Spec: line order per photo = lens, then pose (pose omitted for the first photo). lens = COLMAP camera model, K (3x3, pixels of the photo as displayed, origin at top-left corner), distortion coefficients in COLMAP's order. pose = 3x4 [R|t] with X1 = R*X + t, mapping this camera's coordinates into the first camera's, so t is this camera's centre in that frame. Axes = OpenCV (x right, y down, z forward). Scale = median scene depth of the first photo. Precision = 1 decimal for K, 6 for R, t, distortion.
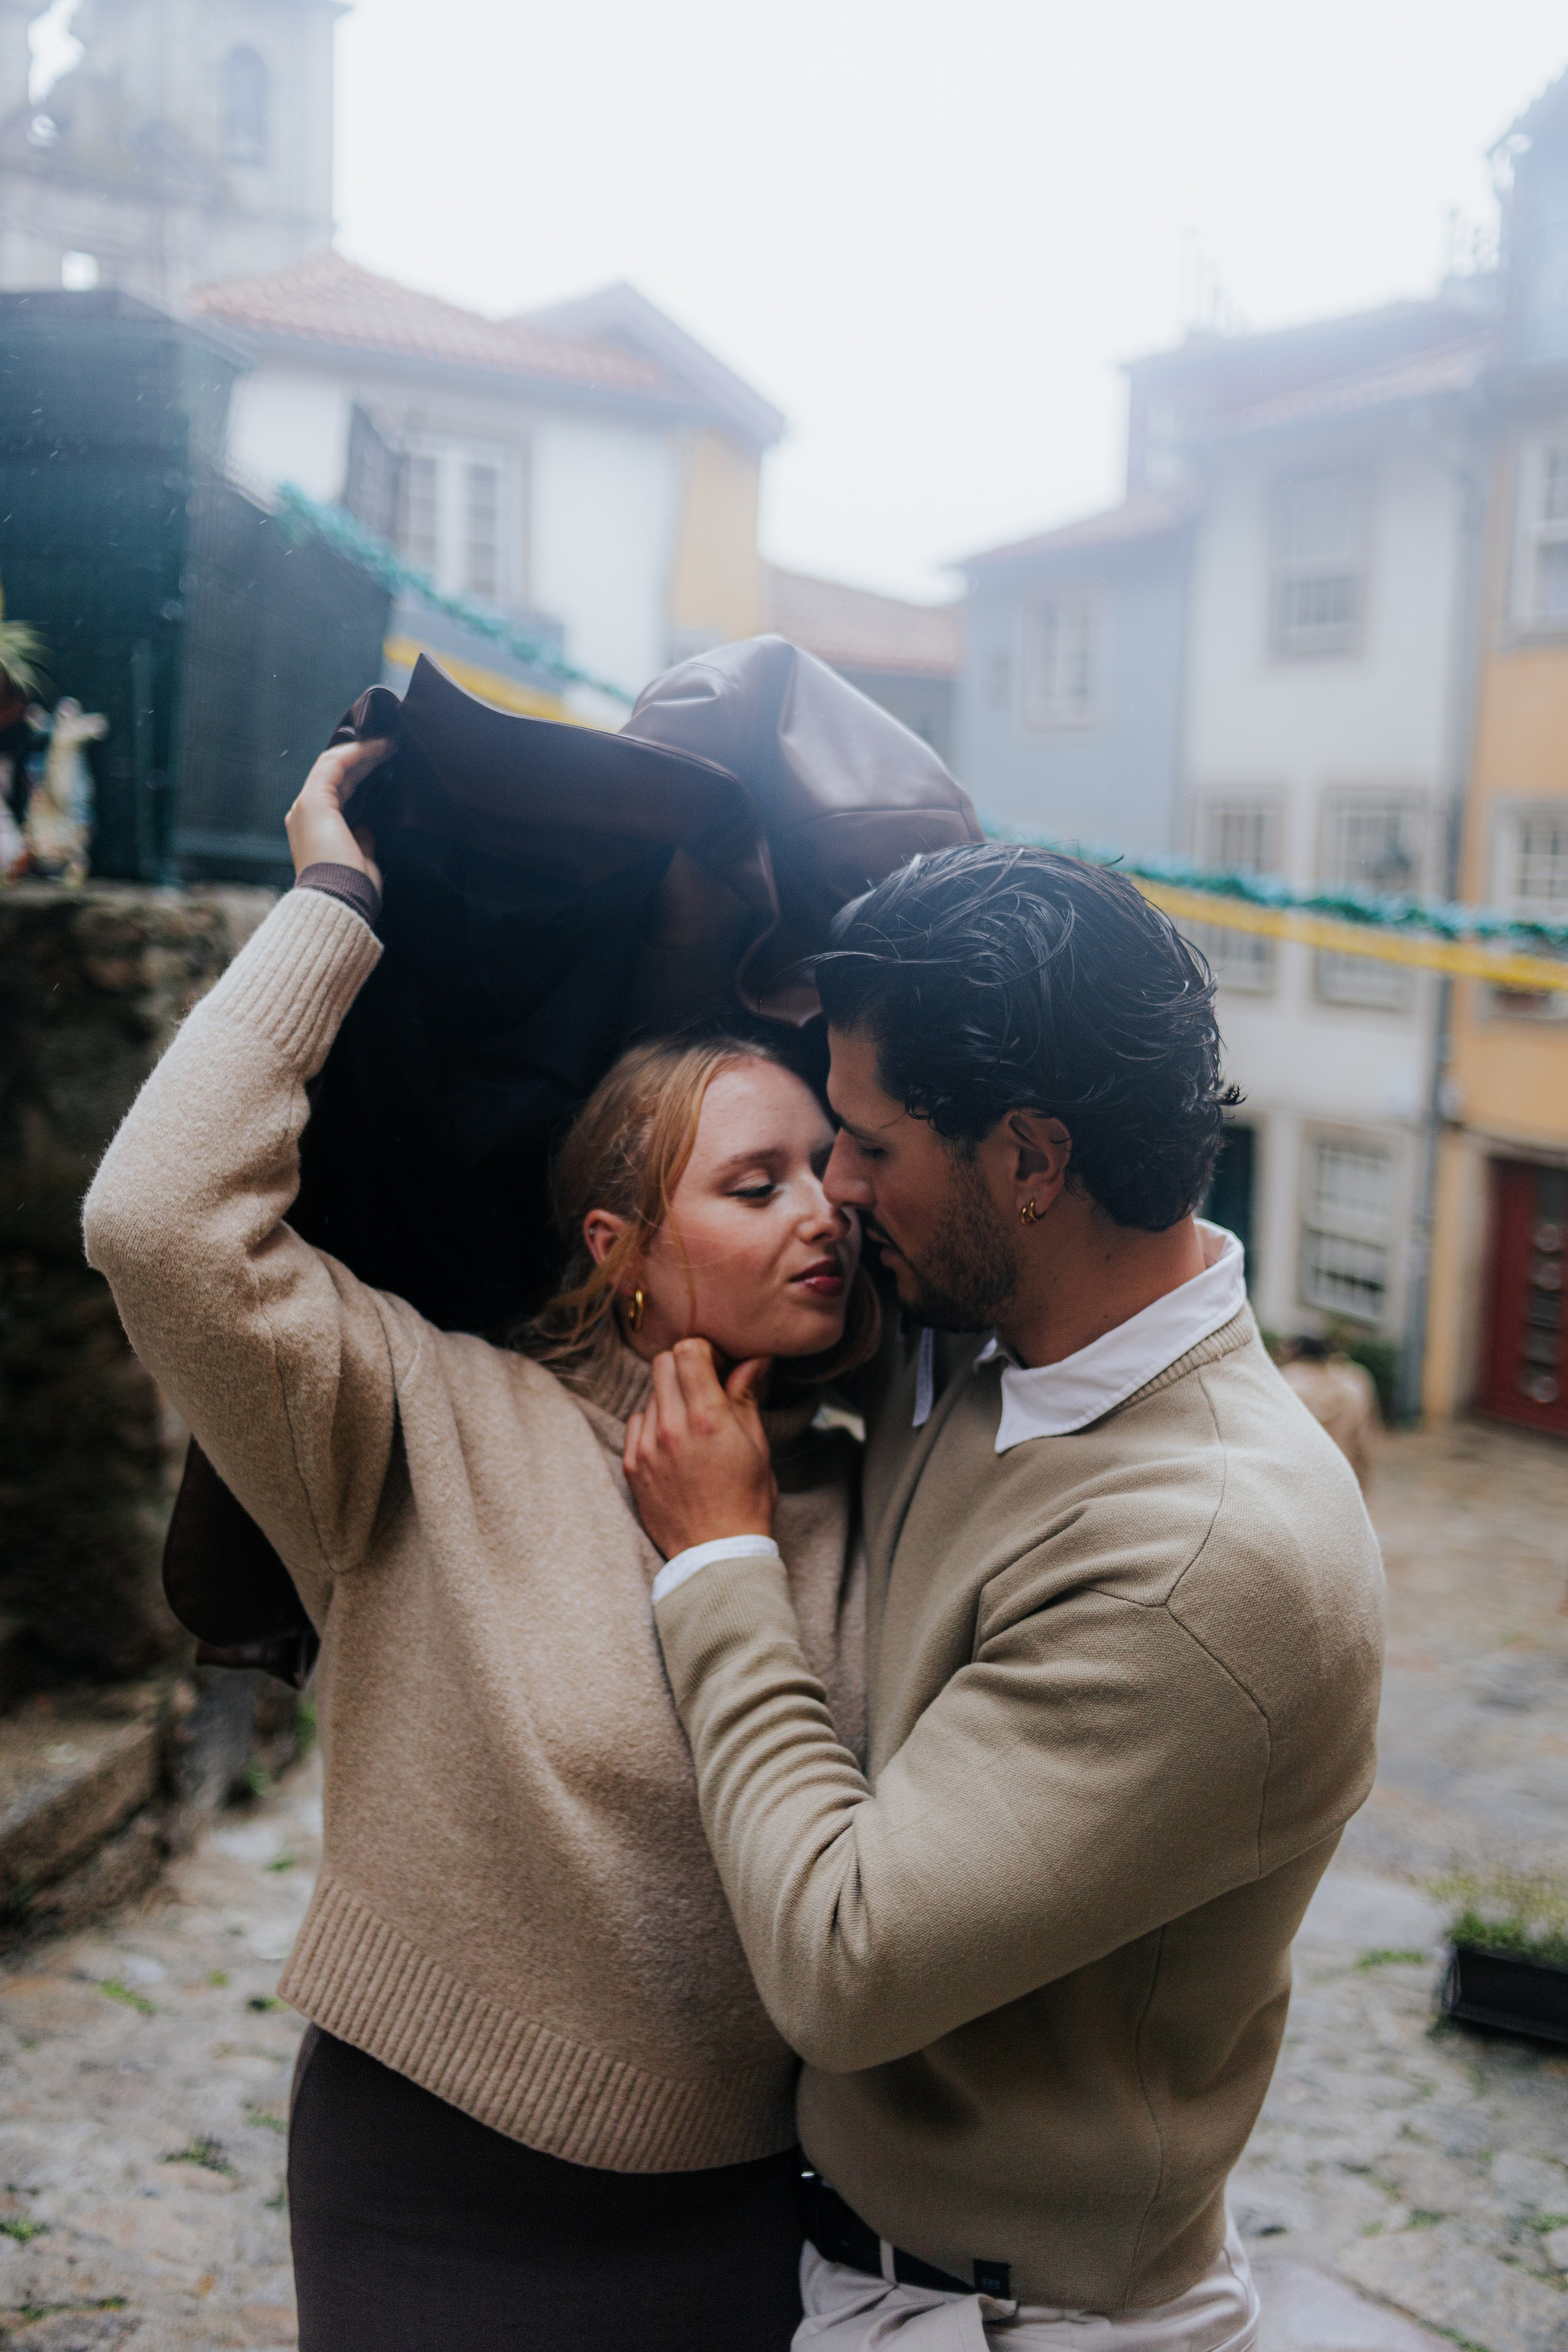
lens RADIAL K [[2324.9, 0, 787.1], [0, 2324.9, 1182.6], [0, 0, 1]] dist [0.002839, 0.006125]
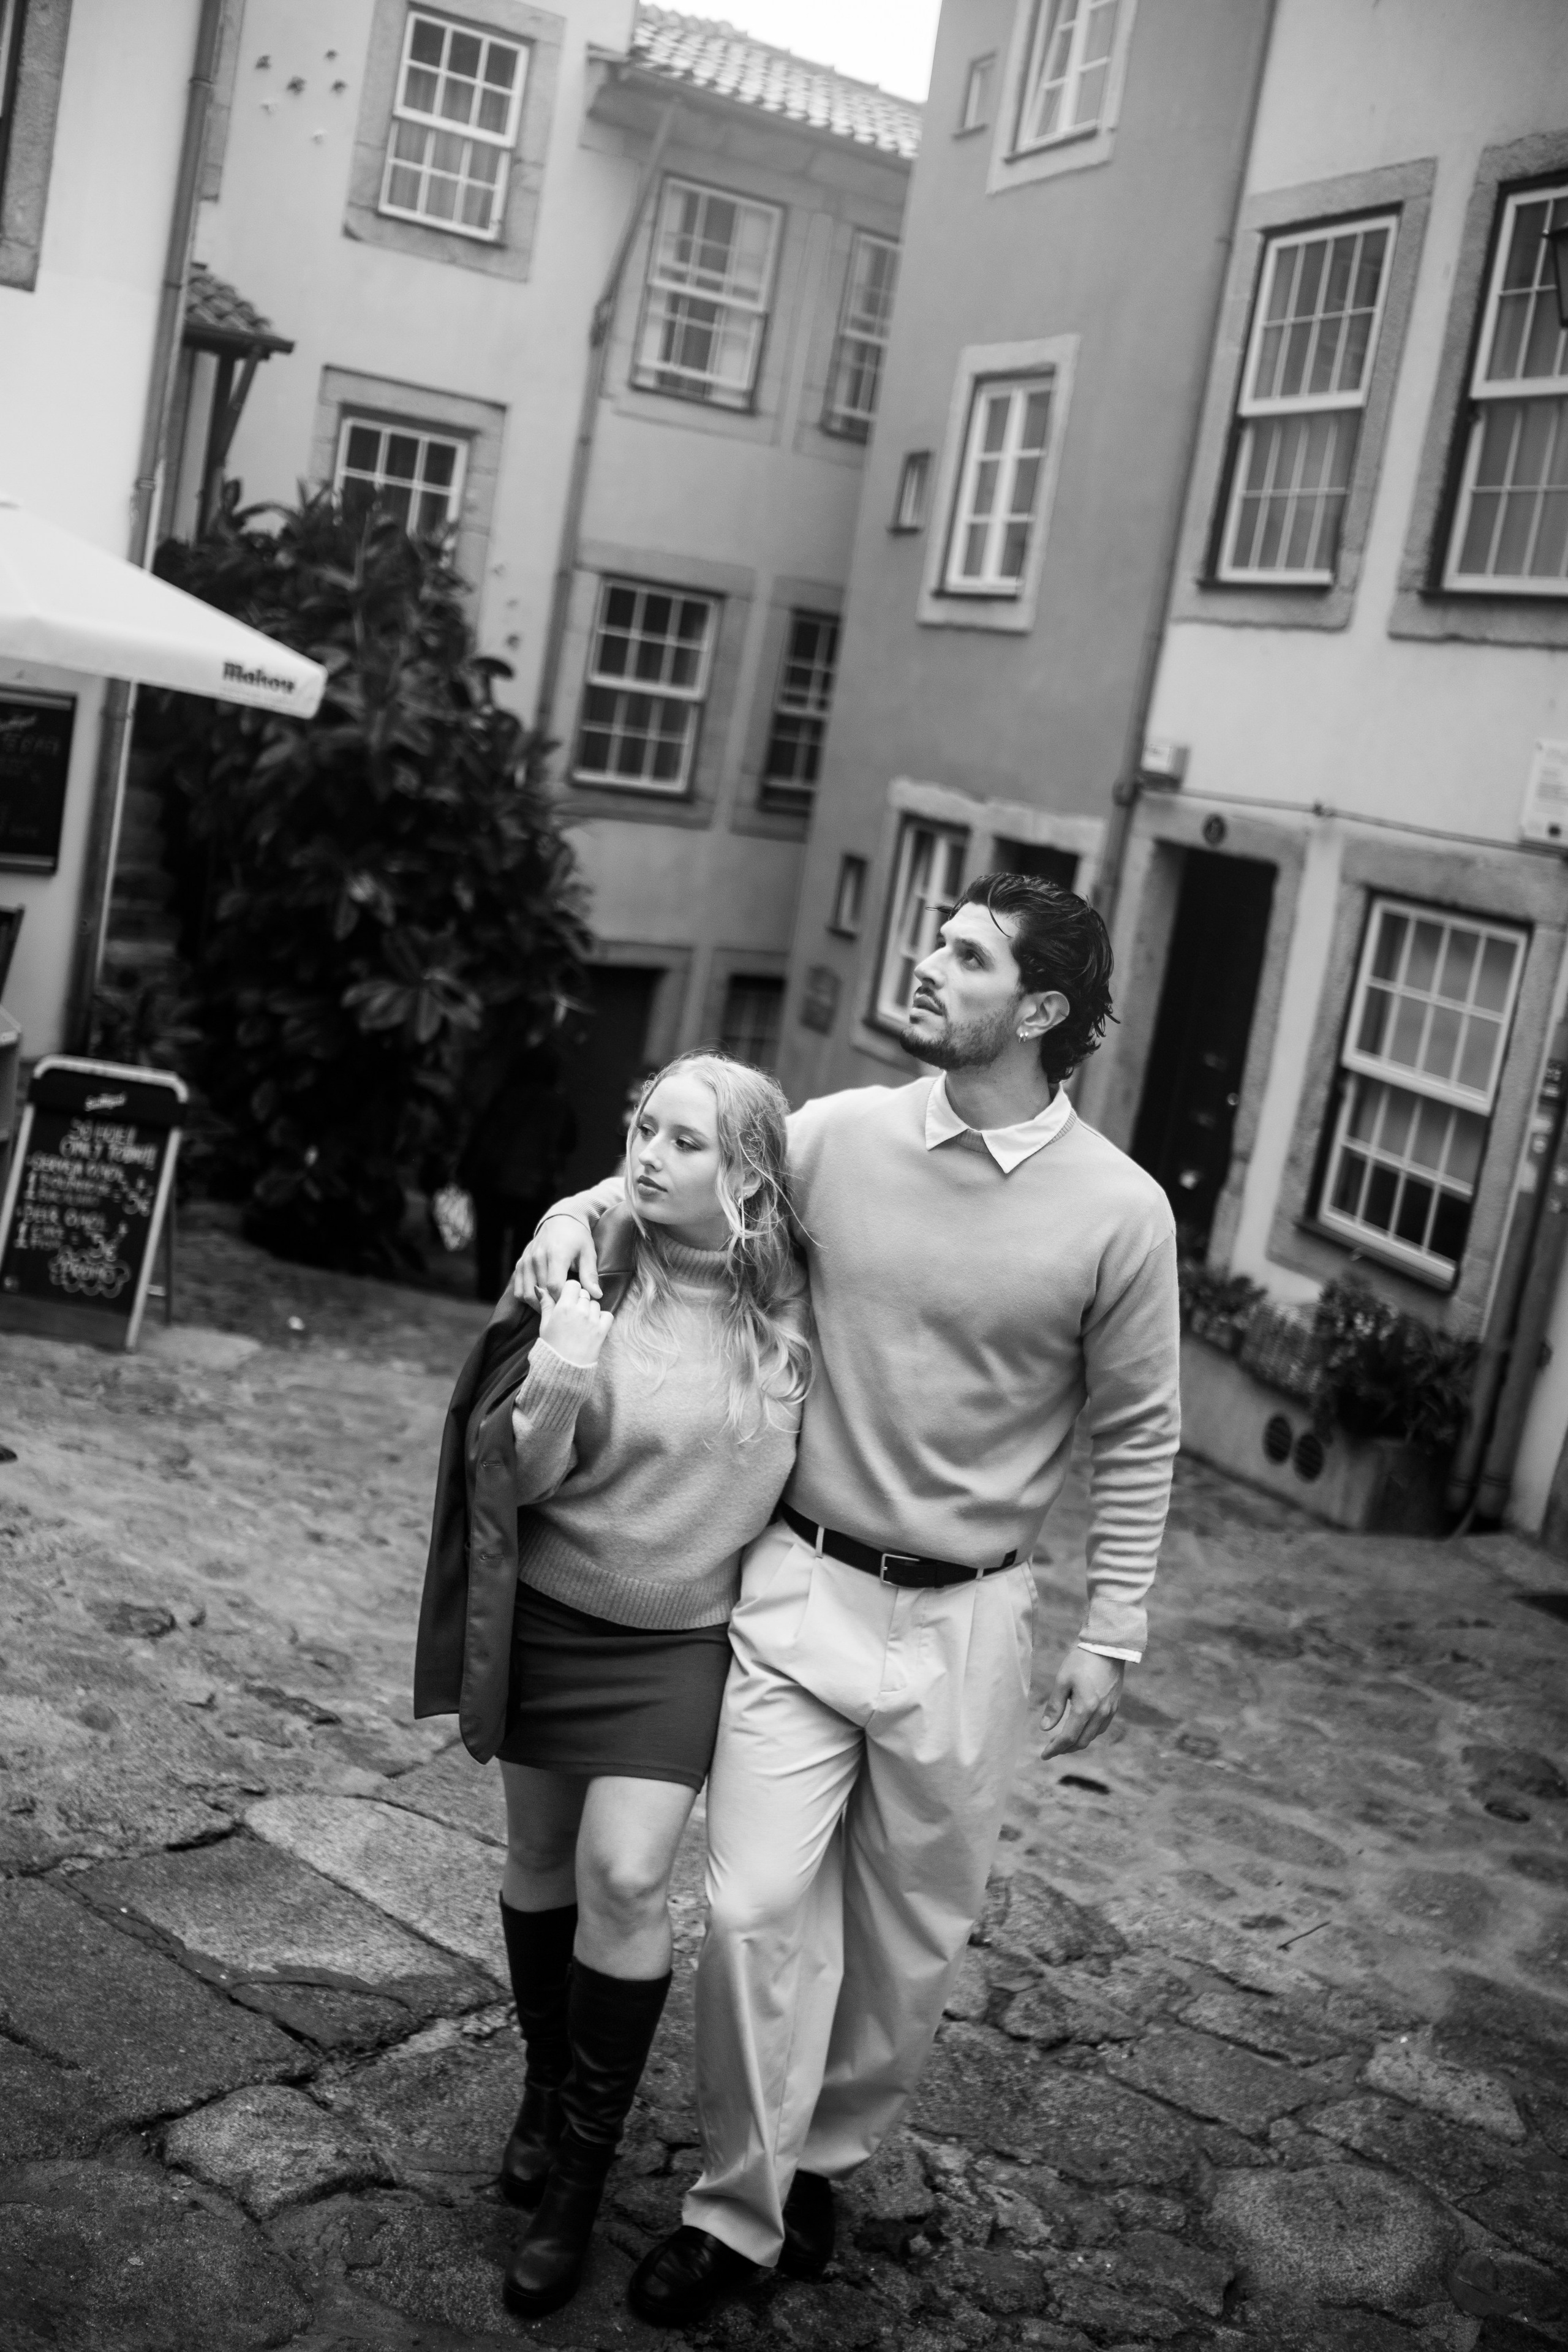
lens RADIAL K [[2307.0, 0, 781.0], [0, 2307.0, 1169.1], [0, 0, 1]] dist [-0.140675, 0.084319]
pose [[0.986405, 0.149880, -0.067390, 0.477555], [-0.147672, 0.988357, 0.036665, 0.123194], [0.072101, -0.026215, 0.997053, 1.706822]]
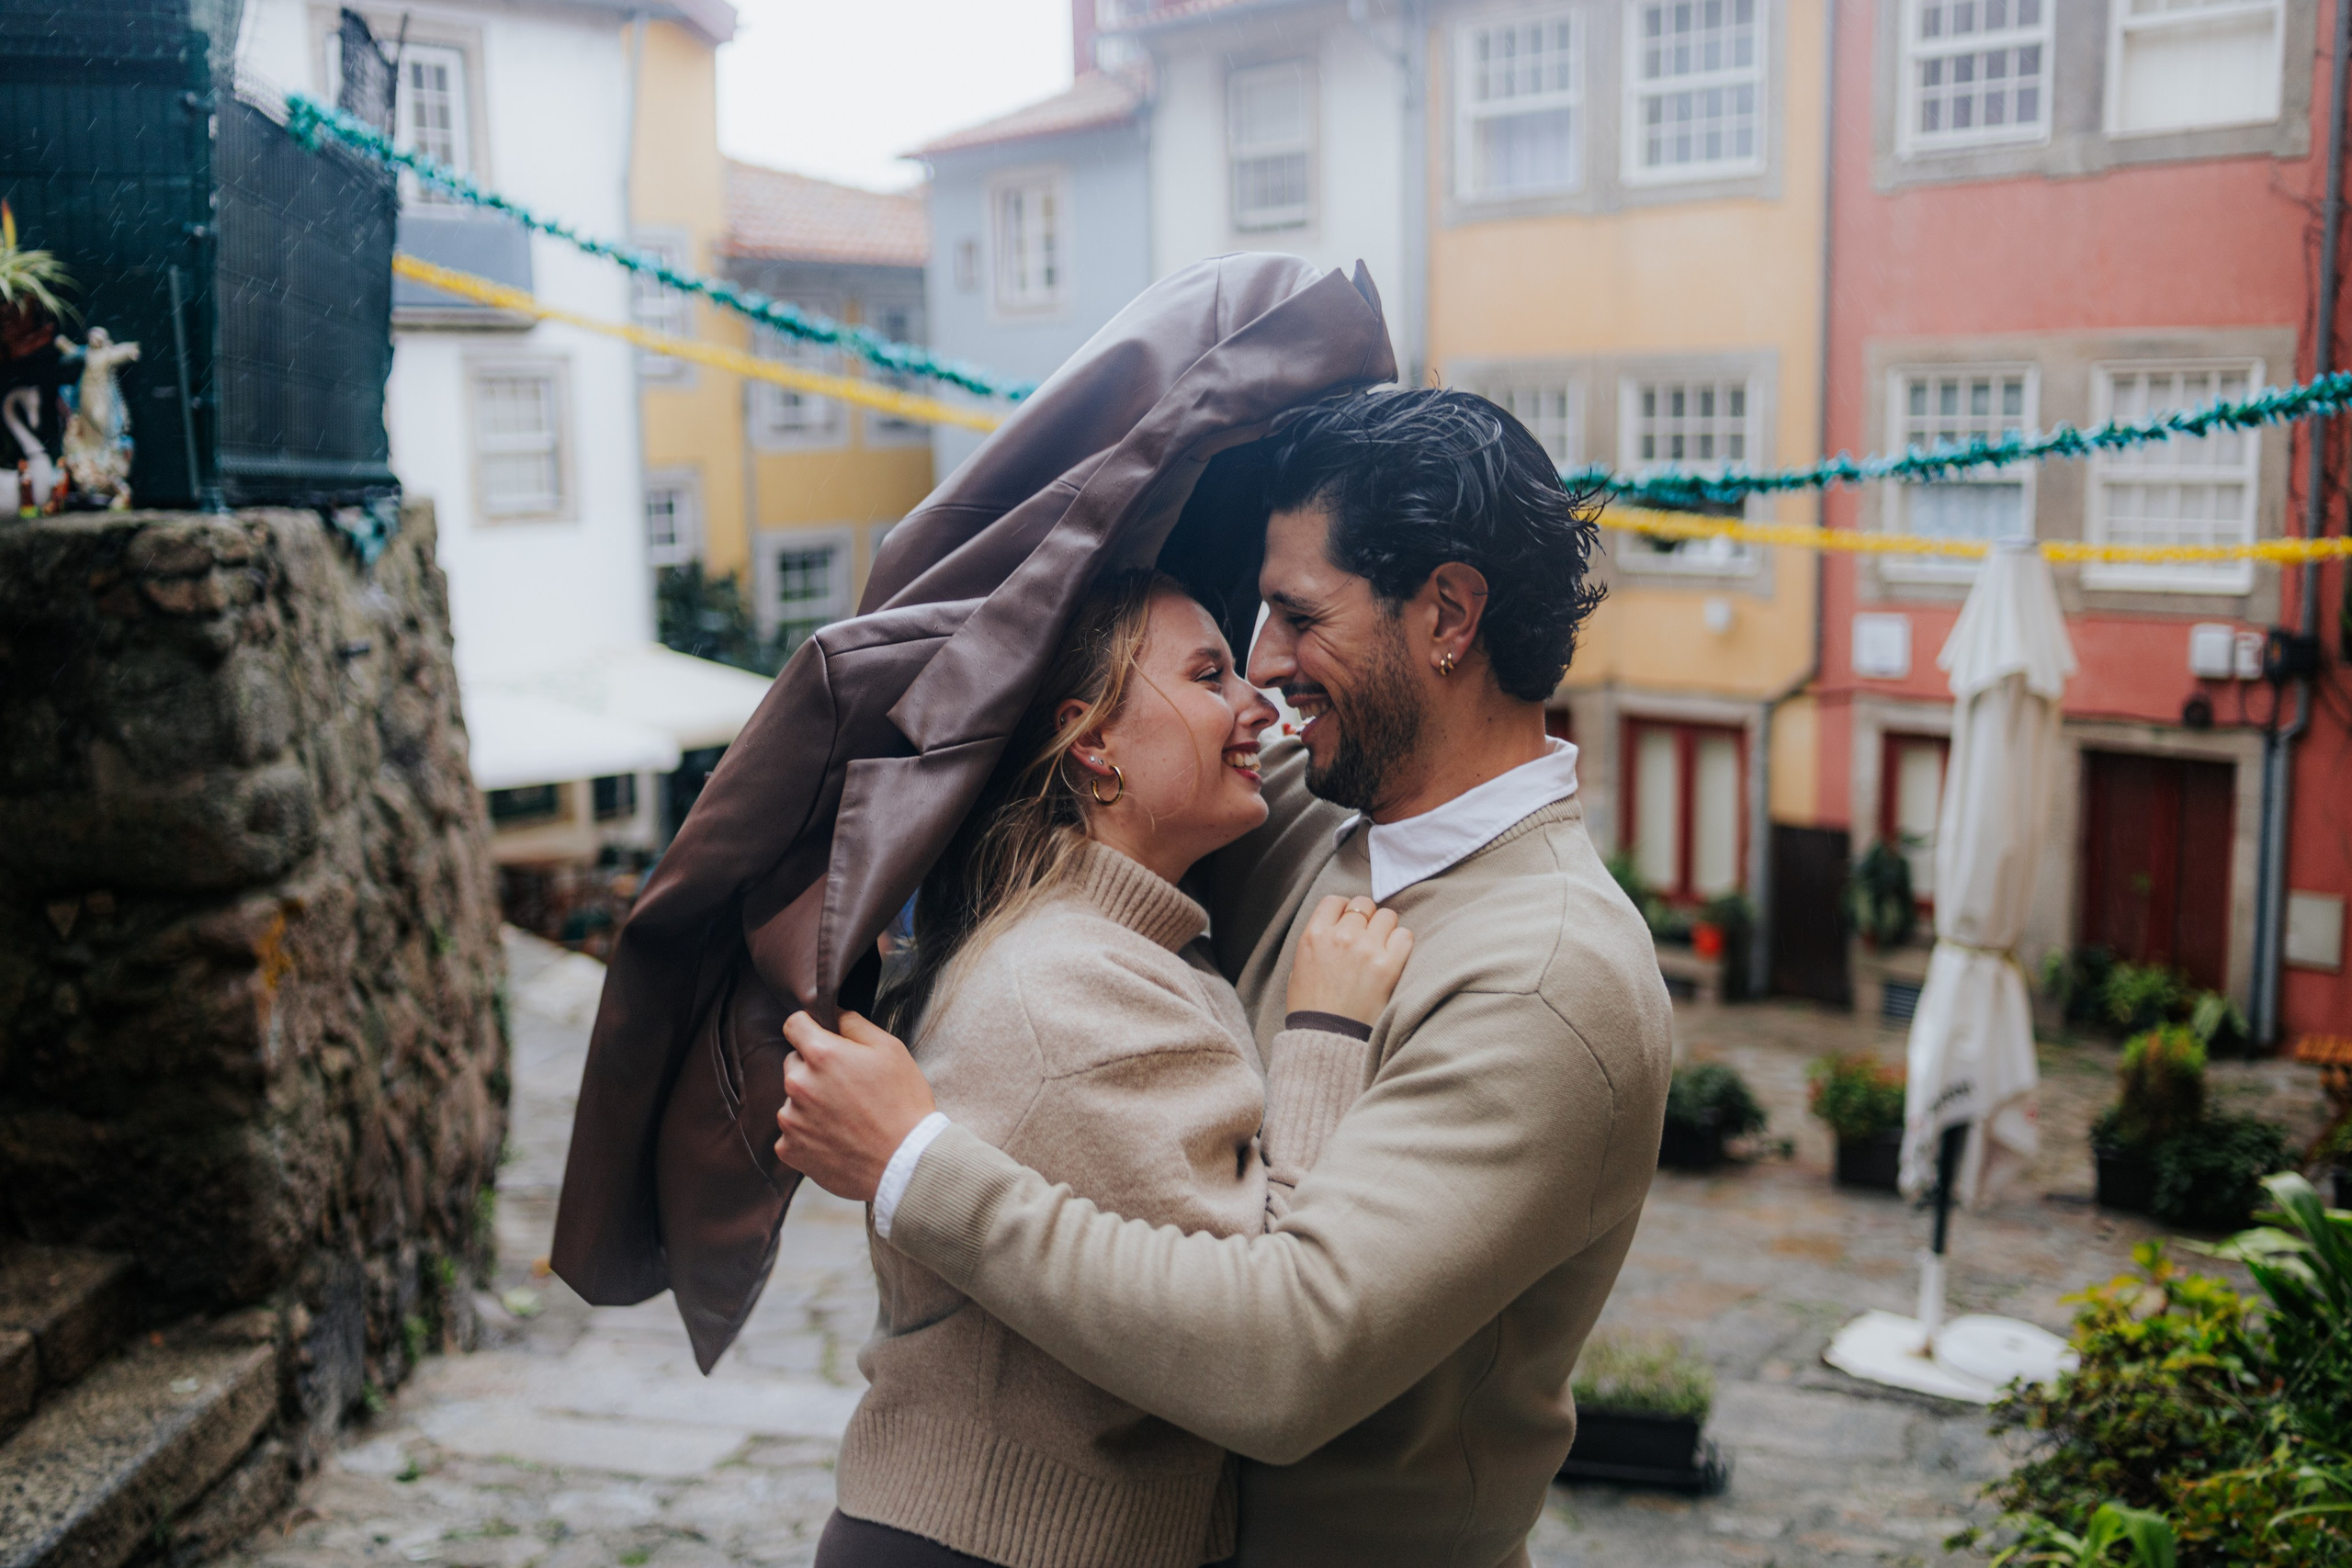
lens RADIAL K [[2319.1, 0, 1169.2], [0, 2319.1, 804.2], [0, 0, 1]] dist [0.003549, 0.001130]
pose [[0.982406, -0.074234, 0.171373, -0.047965], [0.071602, 0.997202, 0.021502, 0.006206], [-0.172489, -0.008853, 0.984972, -0.046468]]
